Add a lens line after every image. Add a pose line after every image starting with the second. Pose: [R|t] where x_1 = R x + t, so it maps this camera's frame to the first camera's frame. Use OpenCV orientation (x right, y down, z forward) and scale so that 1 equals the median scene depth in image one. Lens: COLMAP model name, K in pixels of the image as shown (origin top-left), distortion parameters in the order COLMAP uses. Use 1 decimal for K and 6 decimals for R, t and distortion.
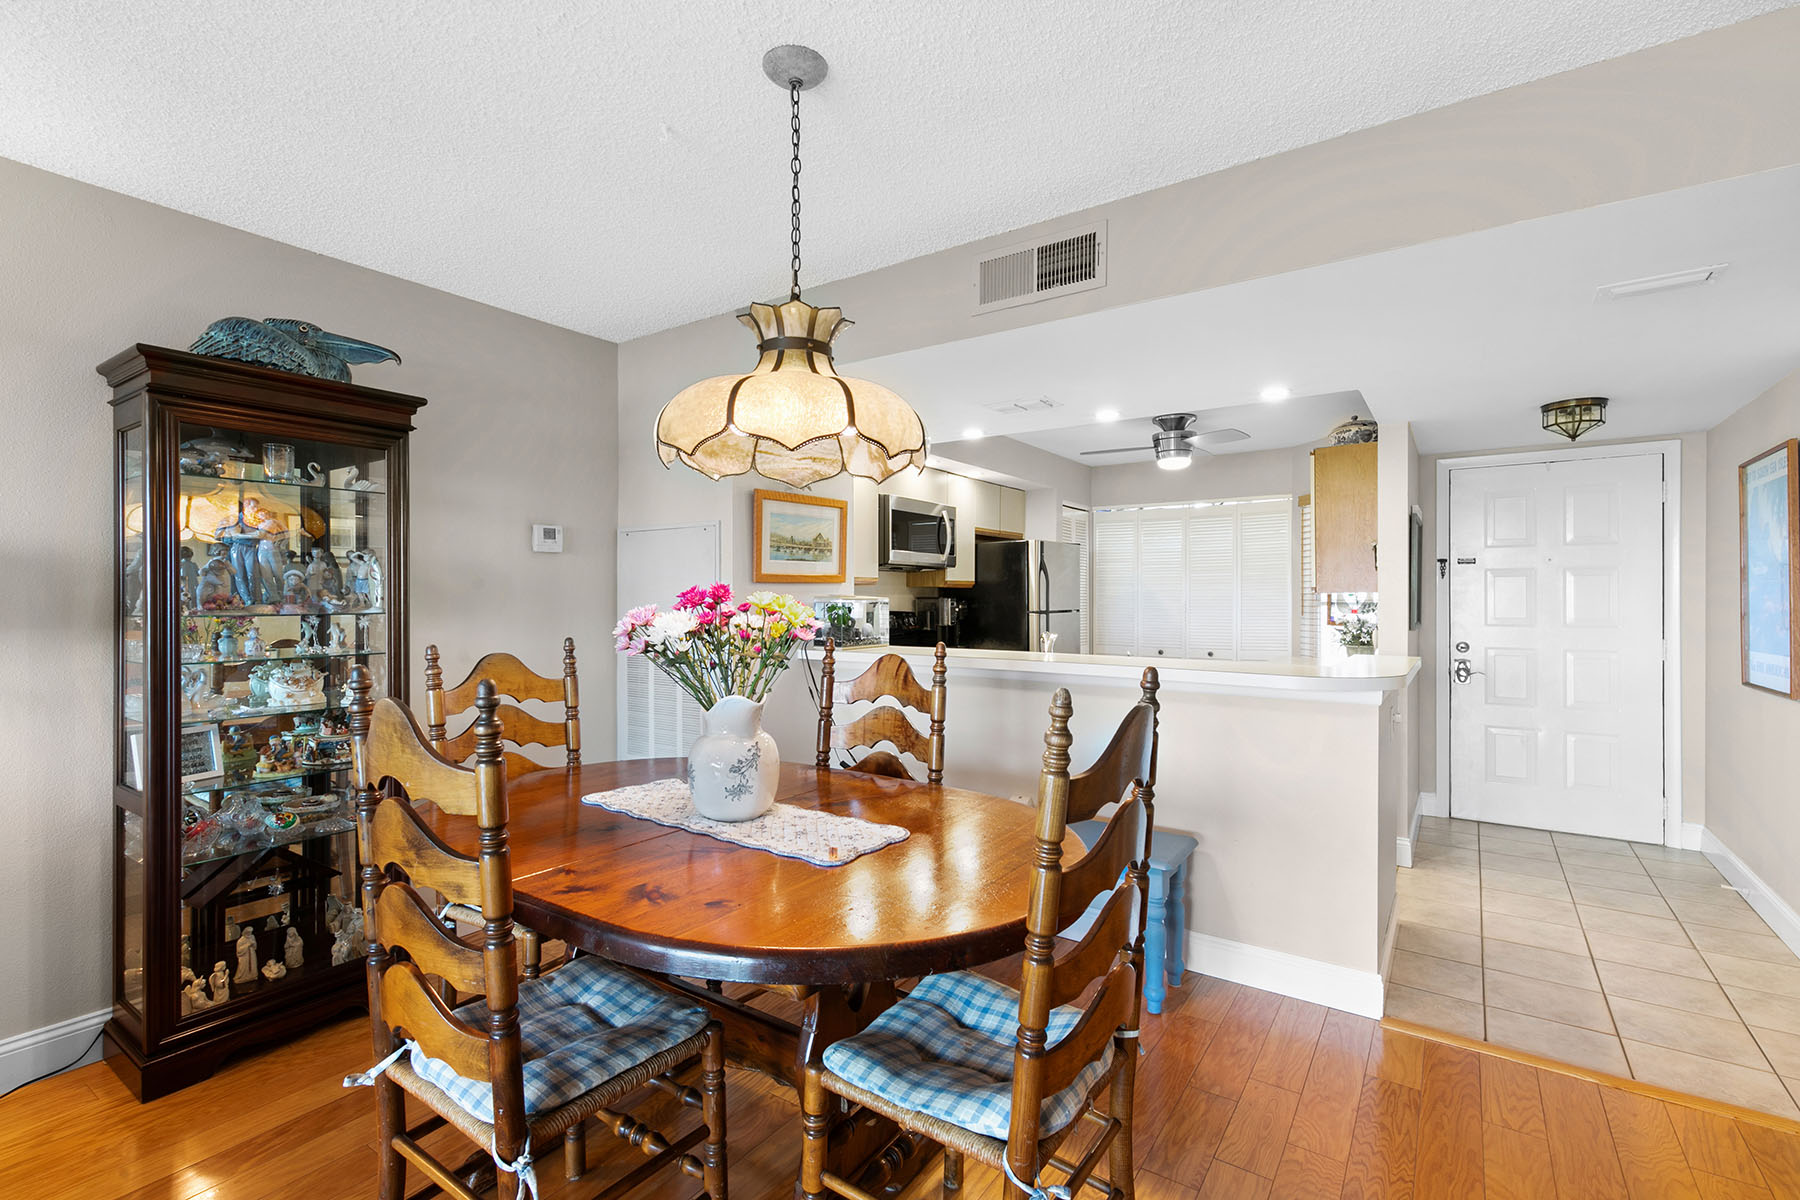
lens RADIAL K [[804.4, 0, 903.6], [0, 804.4, 600.3], [0, 0, 1]] dist [0.008443, -0.001801]
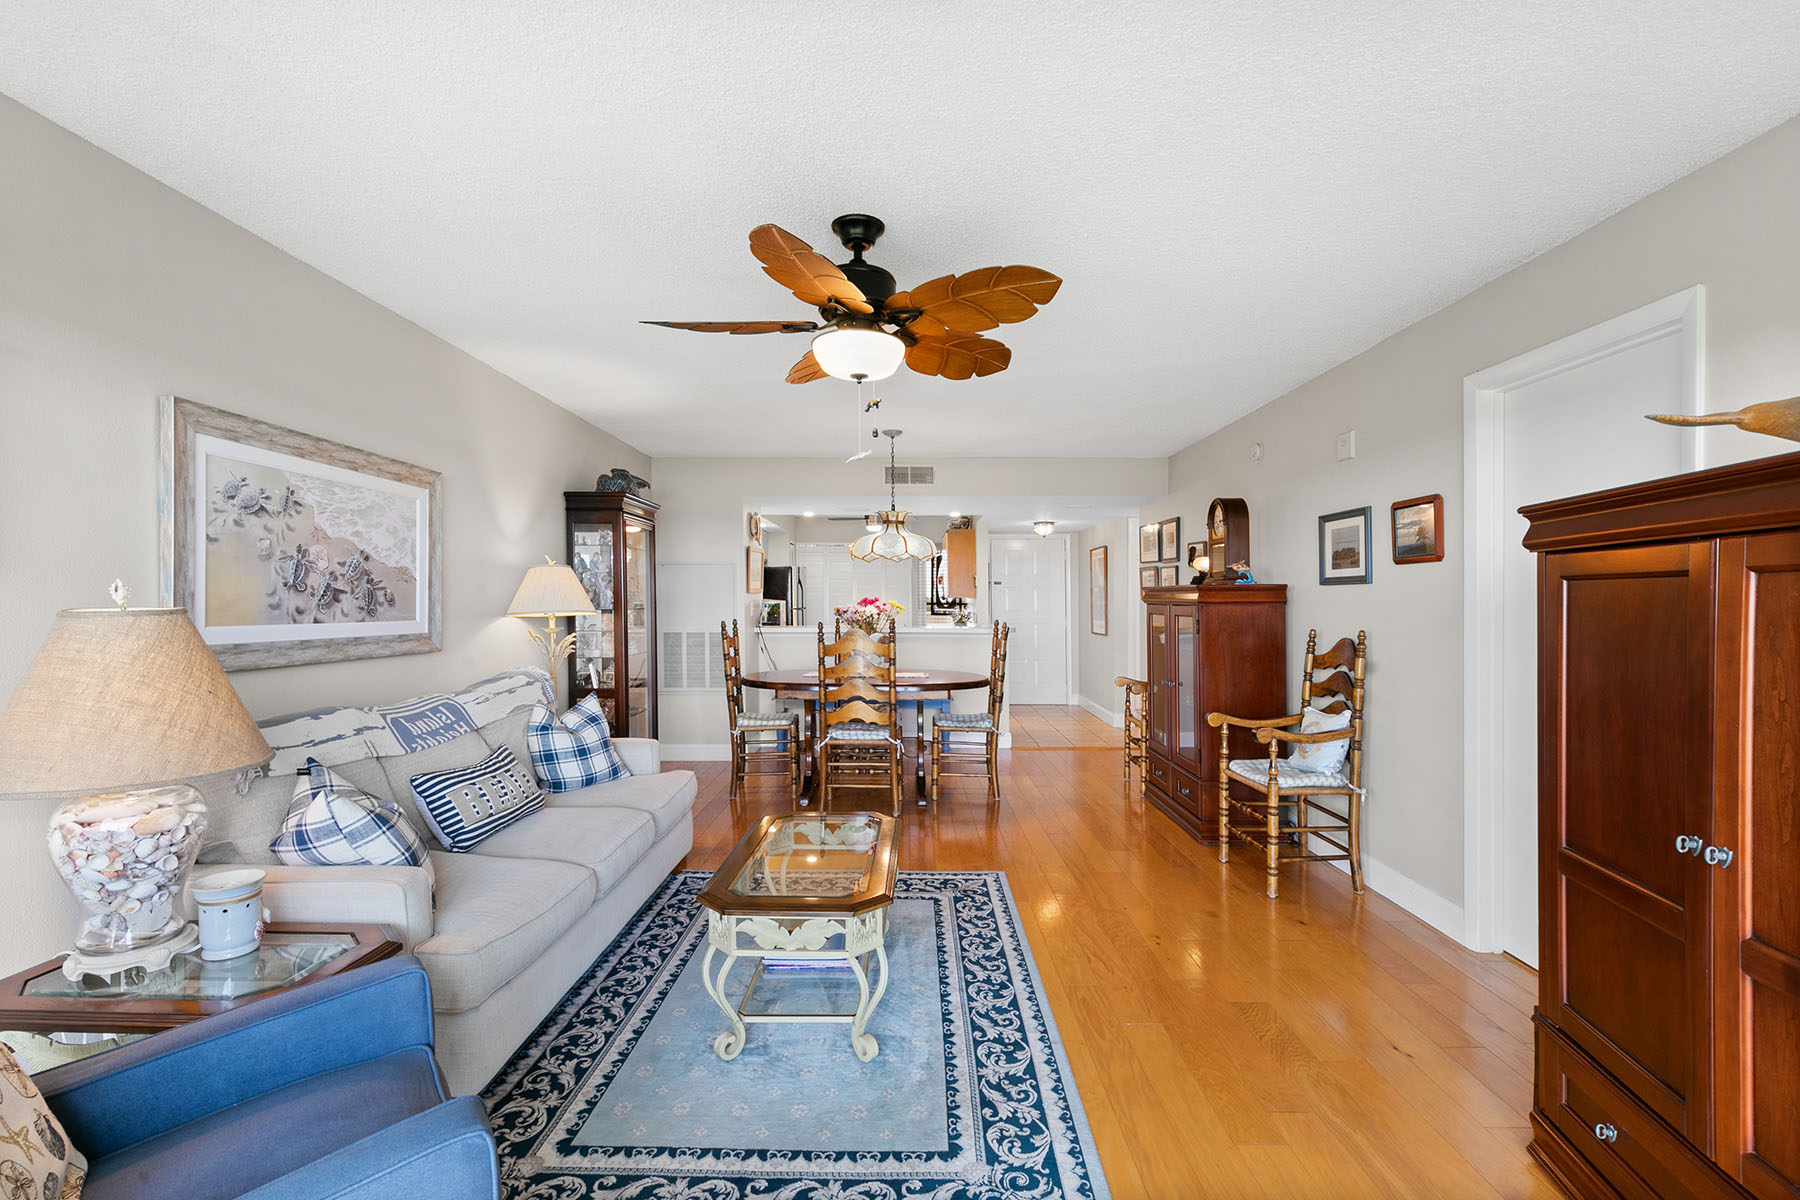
lens RADIAL K [[804.4, 0, 900.8], [0, 804.4, 597.5], [0, 0, 1]] dist [0.008443, -0.001801]
pose [[0.825036, 0.000497, 0.565081, -0.666783], [0.002979, 0.999982, -0.005229, -0.000448], [-0.565073, 0.005997, 0.825019, -0.565728]]
